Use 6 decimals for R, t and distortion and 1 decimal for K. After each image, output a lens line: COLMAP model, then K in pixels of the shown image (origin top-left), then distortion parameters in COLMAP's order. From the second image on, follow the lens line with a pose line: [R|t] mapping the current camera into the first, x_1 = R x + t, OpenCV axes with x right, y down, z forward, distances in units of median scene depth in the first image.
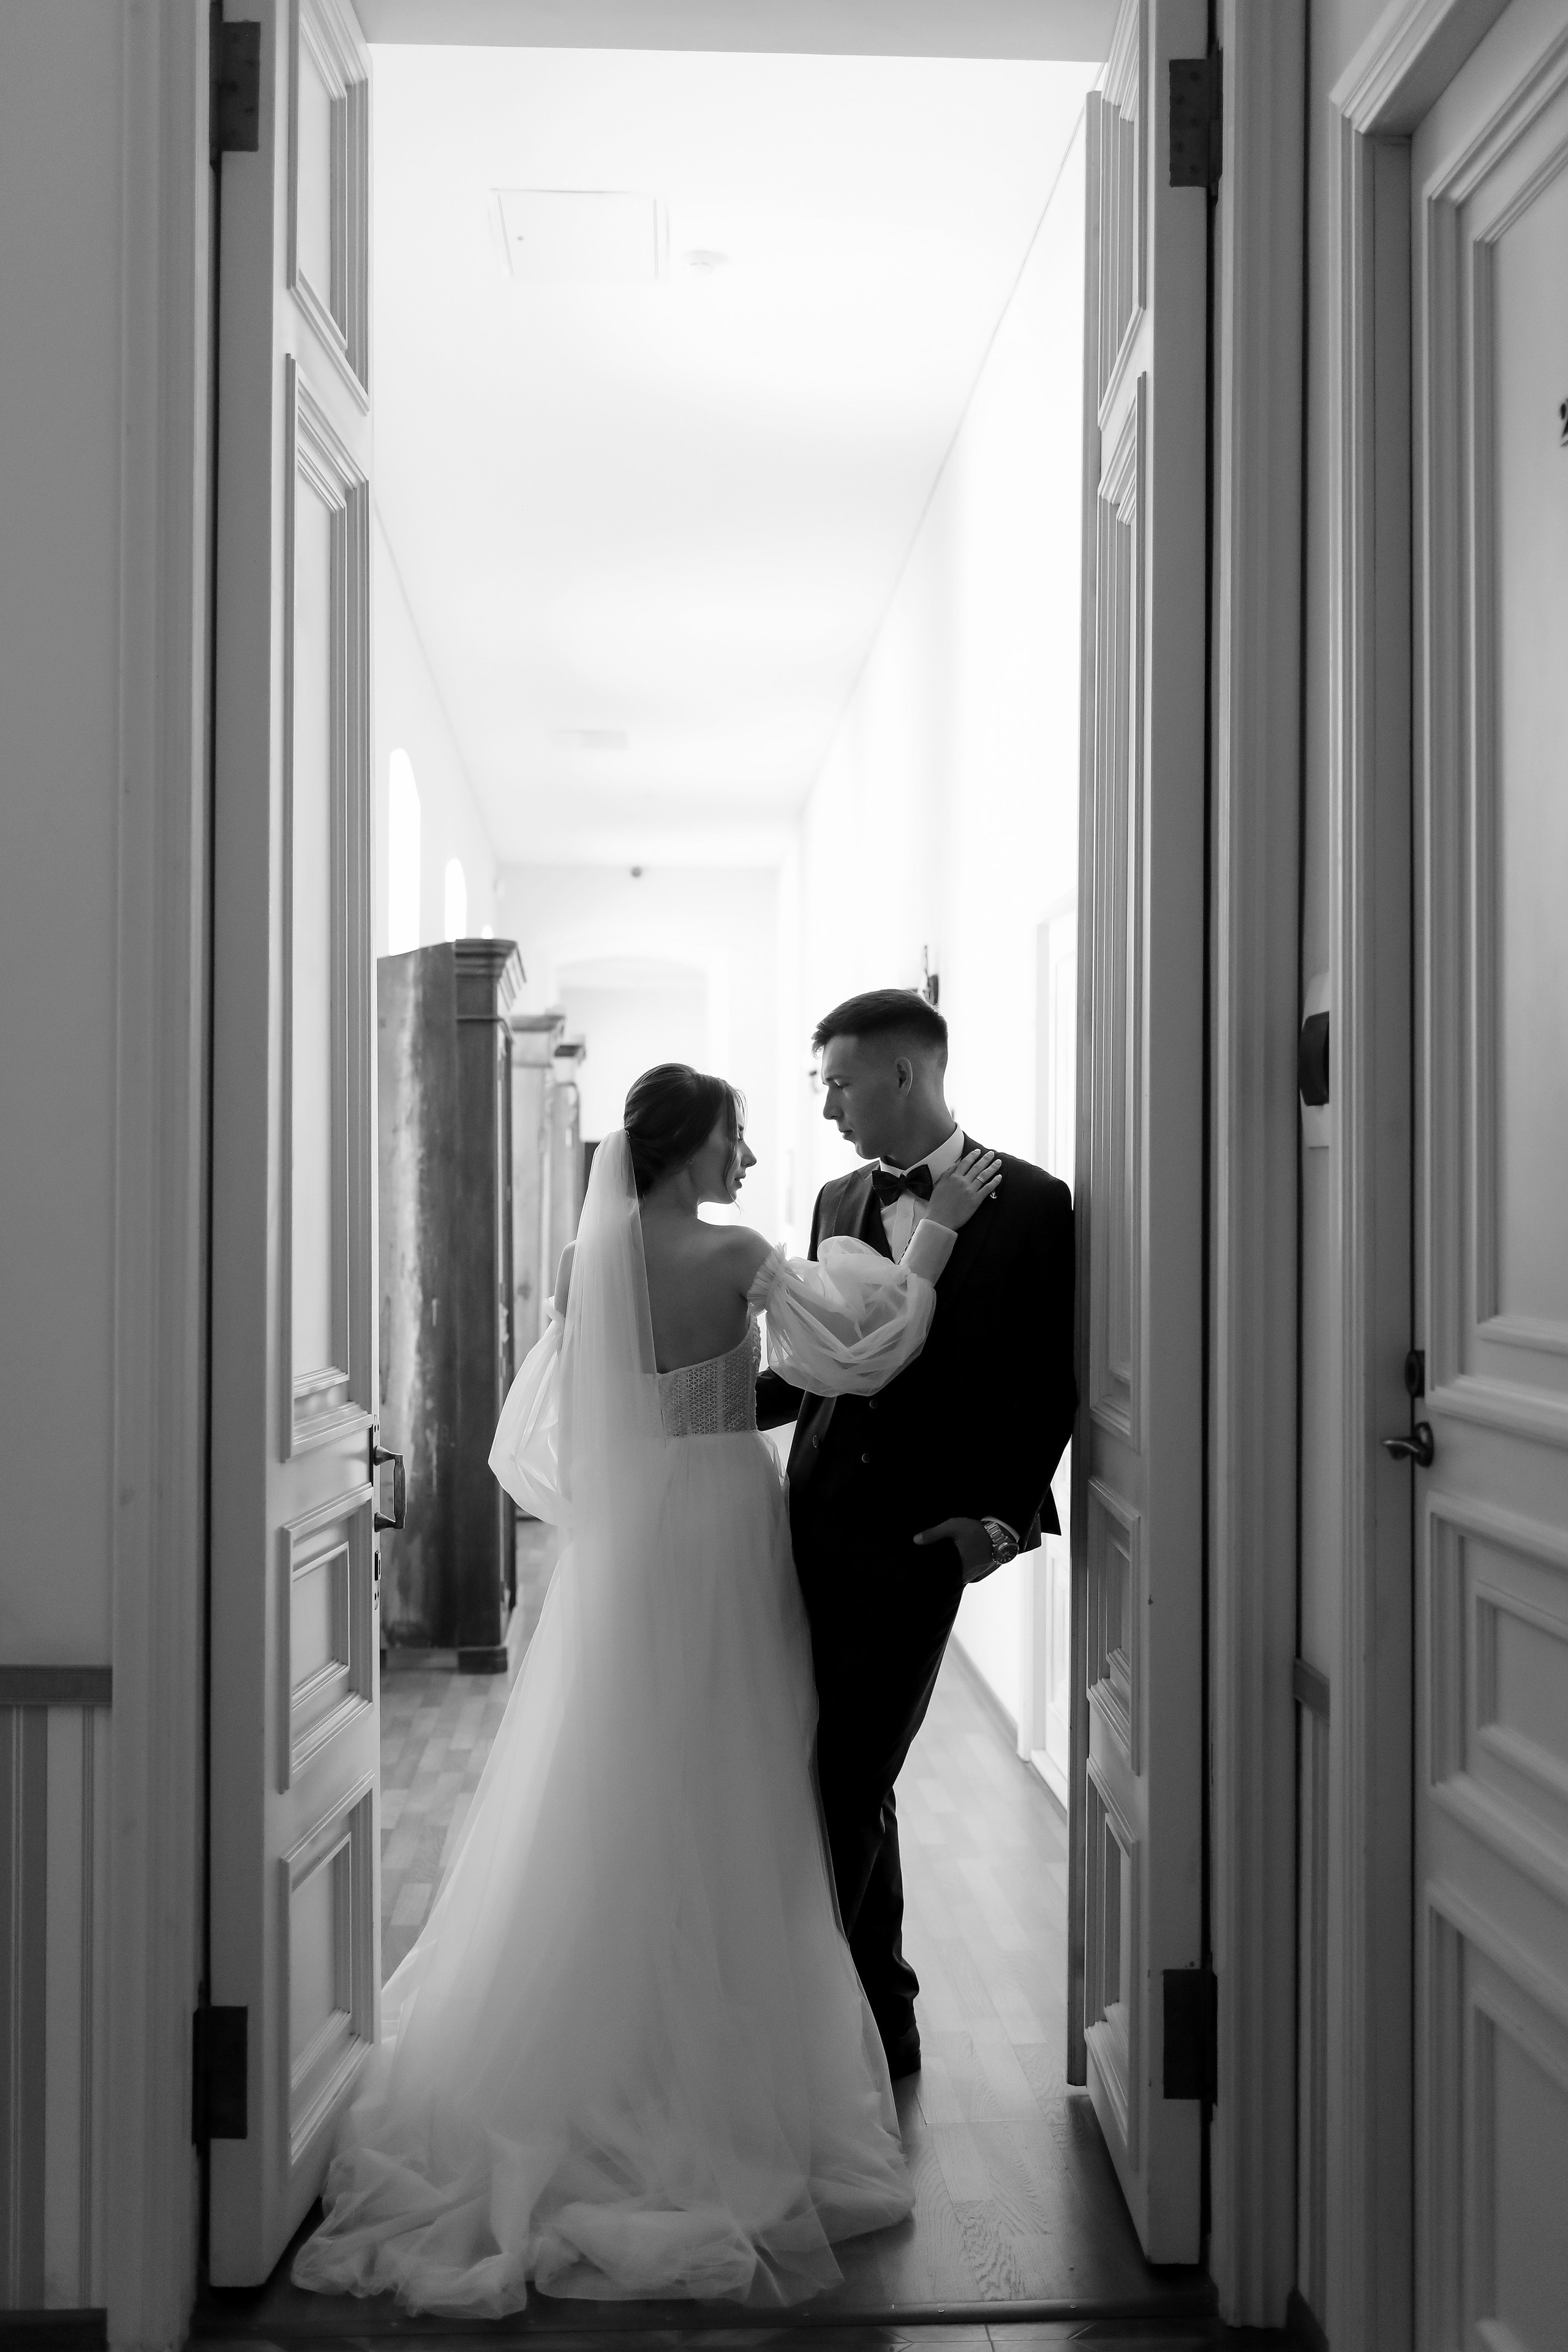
lens RADIAL K [[2225.0, 0, 784.0], [0, 2225.0, 1176.0], [0, 0, 1]] dist [0.009831, 0.006247]
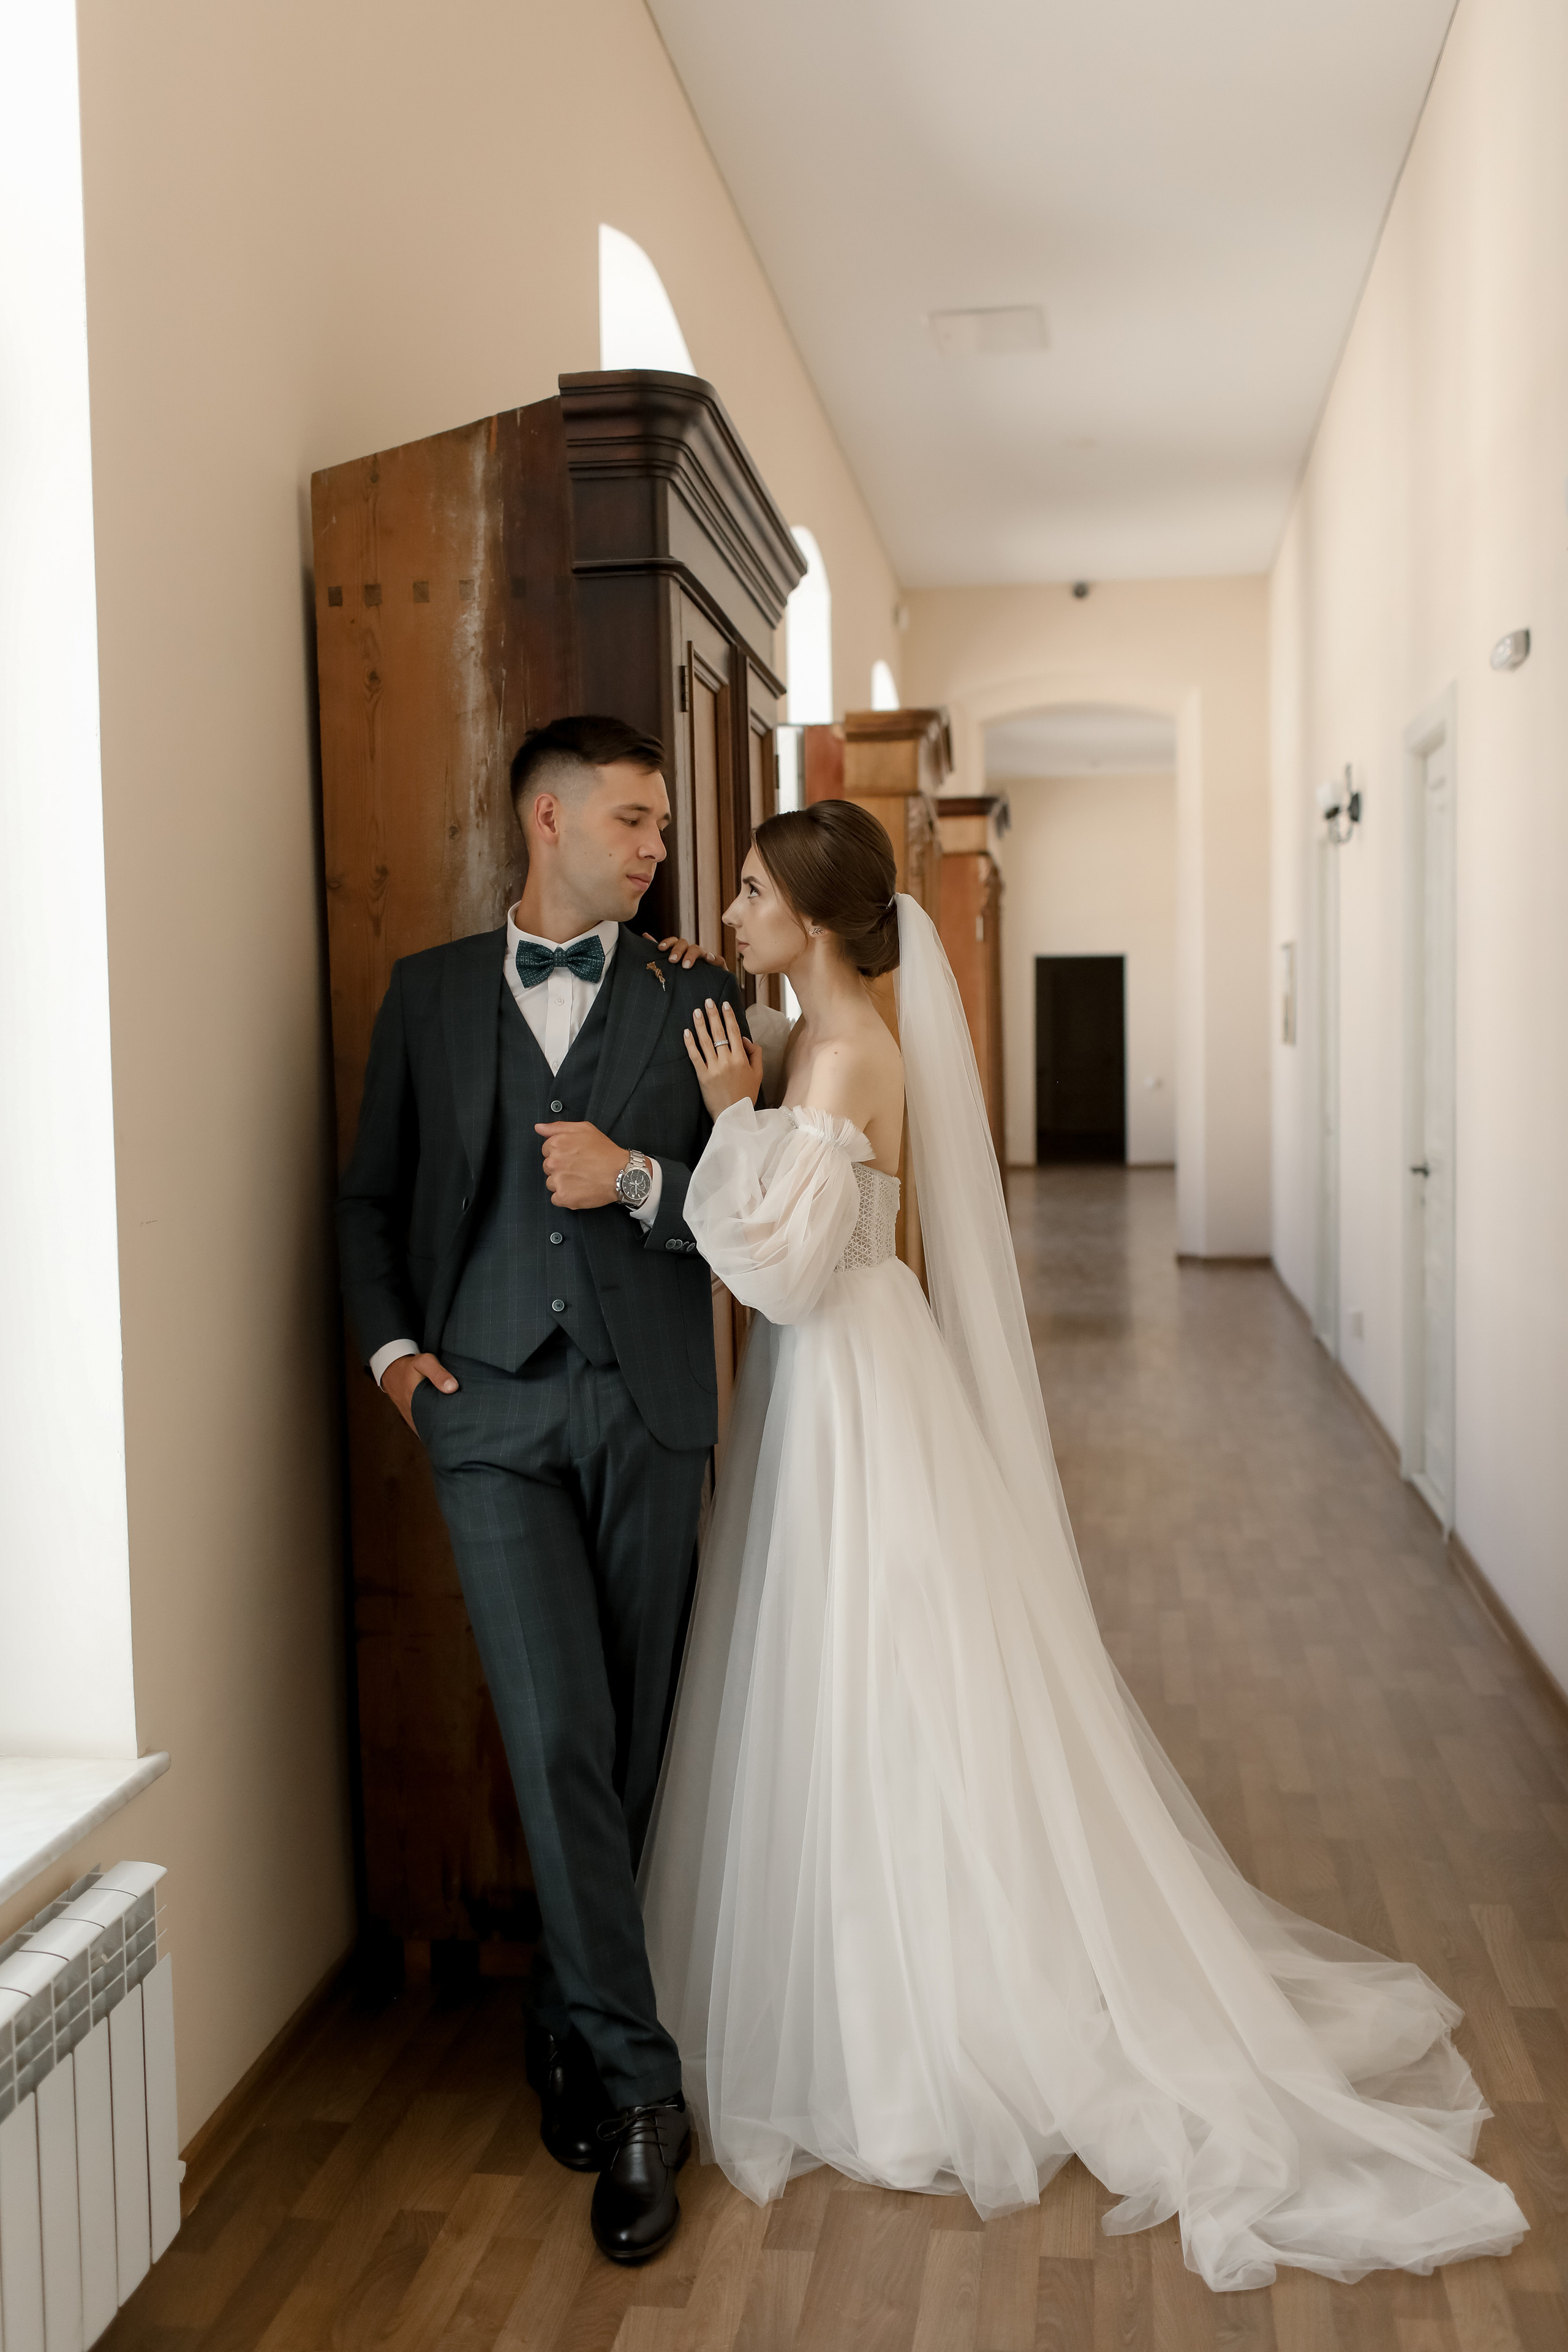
lens RADIAL K [[2225.0, 0, 784.0], [0, 2225.0, 1176.0], [0, 0, 1]] dist [0.009831, 0.006247]
pose [[0.977676, -0.004449, -0.210072, -0.014586], [0.020493, 0.997028, 0.074260, 0.017238], [0.209117, -0.076907, 0.974862, 0.566350]]
